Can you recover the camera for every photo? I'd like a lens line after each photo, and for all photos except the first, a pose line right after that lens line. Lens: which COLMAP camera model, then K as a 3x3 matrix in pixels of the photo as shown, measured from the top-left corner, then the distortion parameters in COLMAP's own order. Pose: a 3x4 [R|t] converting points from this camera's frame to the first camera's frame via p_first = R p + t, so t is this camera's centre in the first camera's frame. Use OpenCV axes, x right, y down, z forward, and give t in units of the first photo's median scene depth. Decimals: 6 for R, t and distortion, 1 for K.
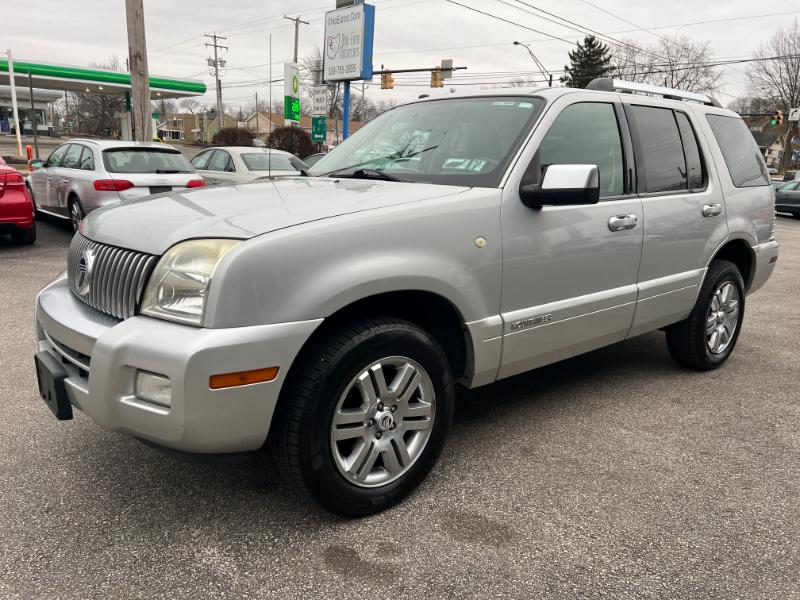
lens RADIAL K [[601.7, 0, 404.5], [0, 601.7, 307.6], [0, 0, 1]] dist [0.049926, -0.054543]
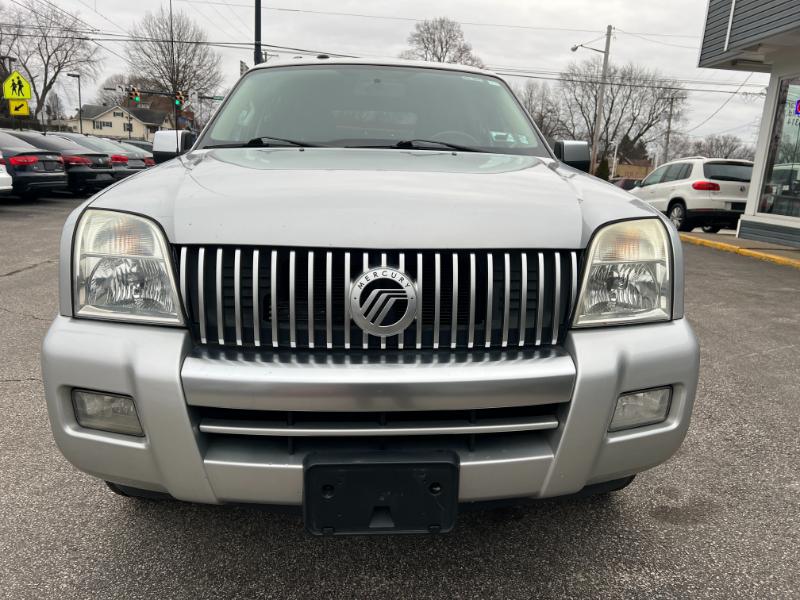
lens RADIAL K [[601.7, 0, 404.6], [0, 601.7, 303.7], [0, 0, 1]] dist [0.049926, -0.054543]
pose [[0.605837, -0.186125, 0.773511, -0.222952], [0.160673, 0.980840, 0.110169, -0.026933], [-0.779196, 0.057537, 0.624134, 0.134506]]
